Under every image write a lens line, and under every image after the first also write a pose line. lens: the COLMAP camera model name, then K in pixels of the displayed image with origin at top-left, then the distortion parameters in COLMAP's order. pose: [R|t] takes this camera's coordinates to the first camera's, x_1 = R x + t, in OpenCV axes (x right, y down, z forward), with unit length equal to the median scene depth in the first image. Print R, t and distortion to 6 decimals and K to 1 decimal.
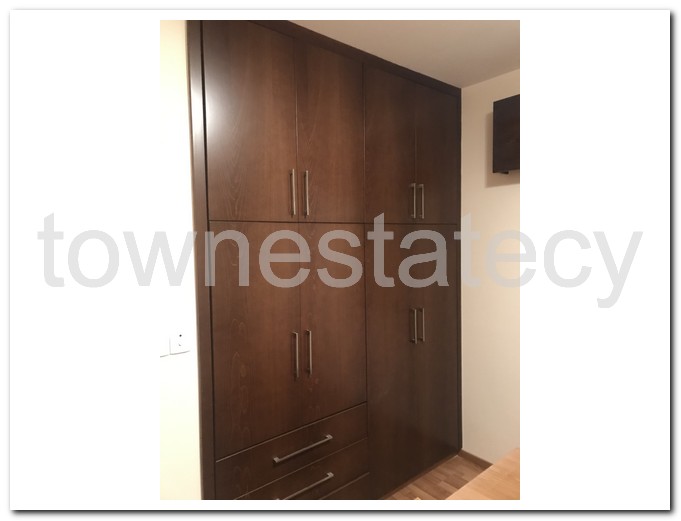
lens RADIAL K [[520.3, 0, 340.5], [0, 520.3, 260.5], [0, 0, 1]] dist [0.052507, -0.065355]
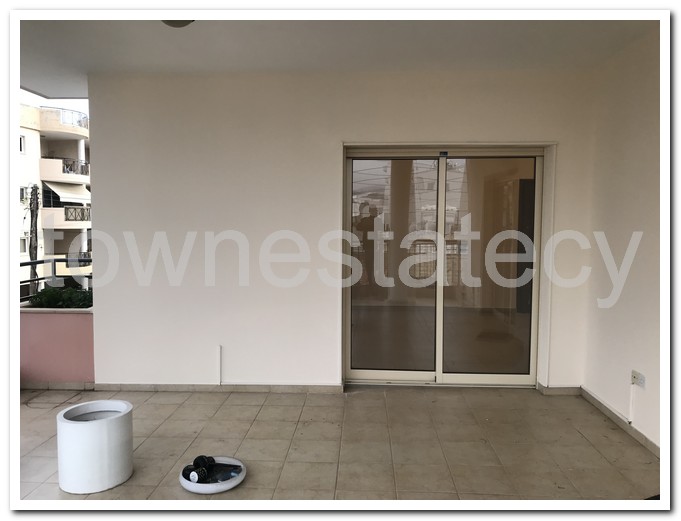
lens RADIAL K [[520.3, 0, 340.5], [0, 520.3, 260.5], [0, 0, 1]] dist [0.052507, -0.065355]
pose [[0.999998, 0.001356, 0.001527, -0.969892], [-0.001356, 0.999999, -0.000247, 0.001984], [-0.001528, 0.000245, 0.999999, -0.002318]]
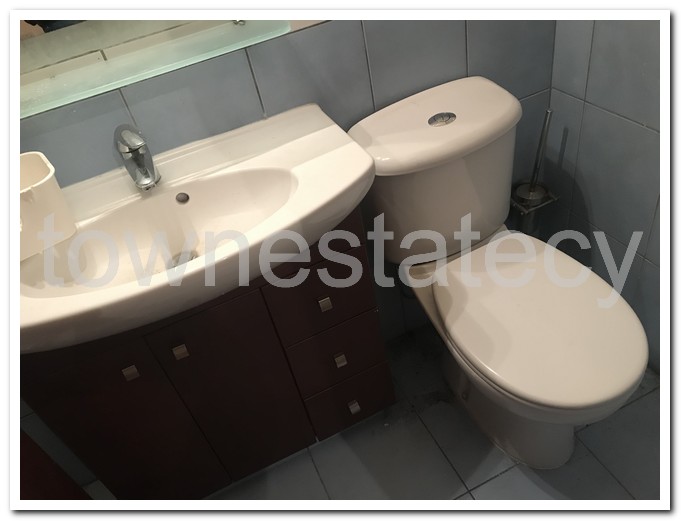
lens RADIAL K [[520.3, 0, 340.5], [0, 520.3, 260.5], [0, 0, 1]] dist [0.052507, -0.065355]
pose [[0.999998, 0.001845, 0.000220, -0.381554], [-0.001845, 0.999998, -0.000161, 0.000891], [-0.000220, 0.000161, 1.000000, -0.001103]]
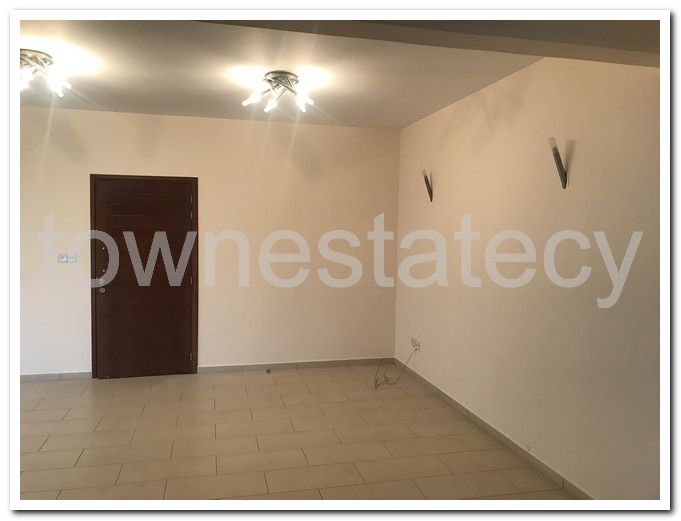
lens RADIAL K [[520.3, 0, 340.5], [0, 520.3, 260.5], [0, 0, 1]] dist [0.052507, -0.065355]
pose [[0.999997, 0.002488, -0.000443, -0.158693], [-0.002488, 0.999997, 0.000155, 0.000243], [0.000443, -0.000154, 1.000000, -0.001122]]
